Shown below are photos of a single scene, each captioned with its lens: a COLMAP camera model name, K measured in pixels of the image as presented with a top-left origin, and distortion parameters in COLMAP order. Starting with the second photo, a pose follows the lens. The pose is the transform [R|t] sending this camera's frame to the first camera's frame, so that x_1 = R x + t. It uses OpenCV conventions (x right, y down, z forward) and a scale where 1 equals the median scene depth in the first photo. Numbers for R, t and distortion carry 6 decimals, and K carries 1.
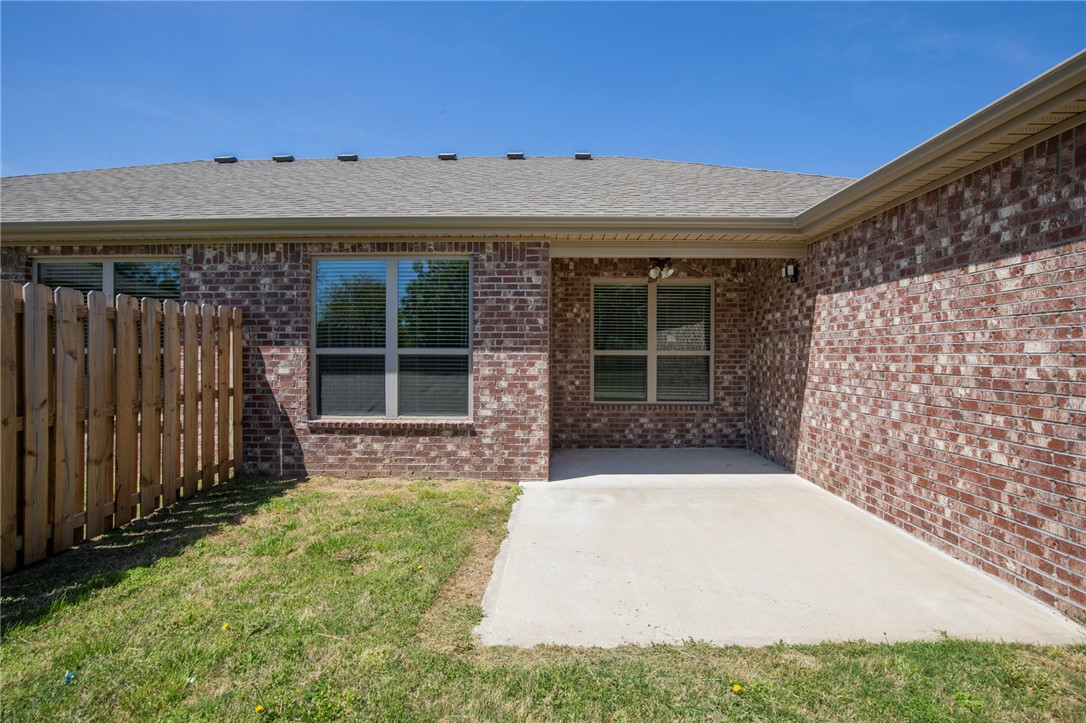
lens RADIAL K [[504.3, 0, 549.8], [0, 504.3, 355.5], [0, 0, 1]] dist [-0.030445, 0.004488]
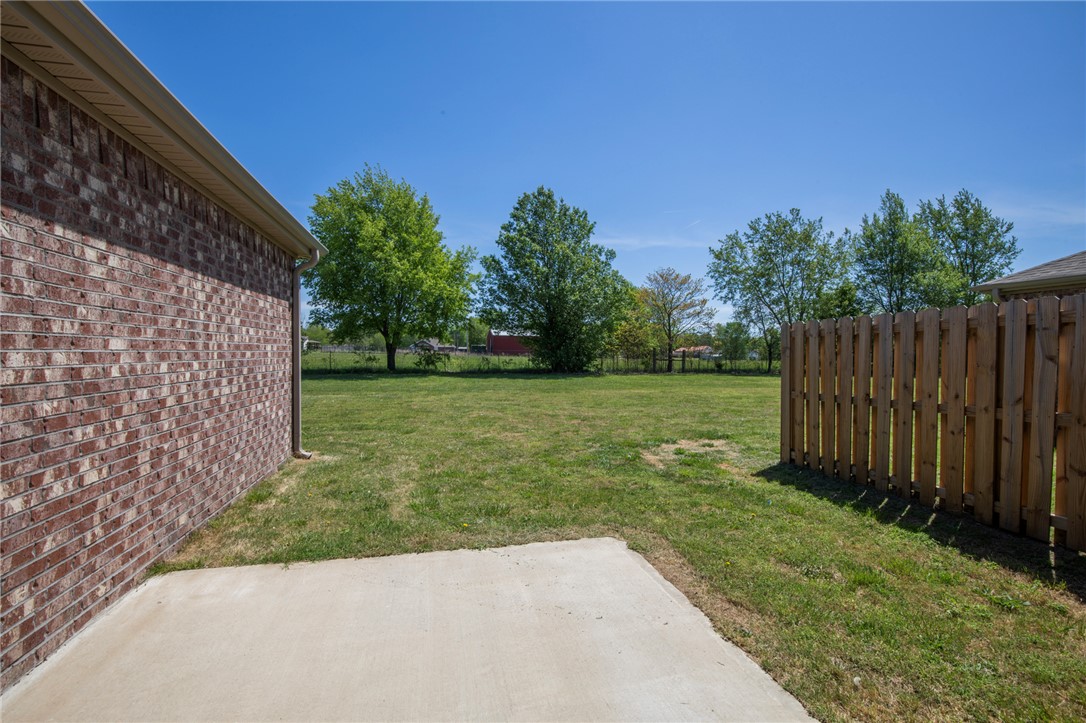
lens RADIAL K [[504.3, 0, 546.1], [0, 504.3, 360.9], [0, 0, 1]] dist [-0.030445, 0.004488]
pose [[-0.967324, -0.005013, -0.253493, 0.368636], [-0.009547, 0.999816, 0.016659, -0.006879], [0.253362, 0.018535, -0.967194, 1.925664]]
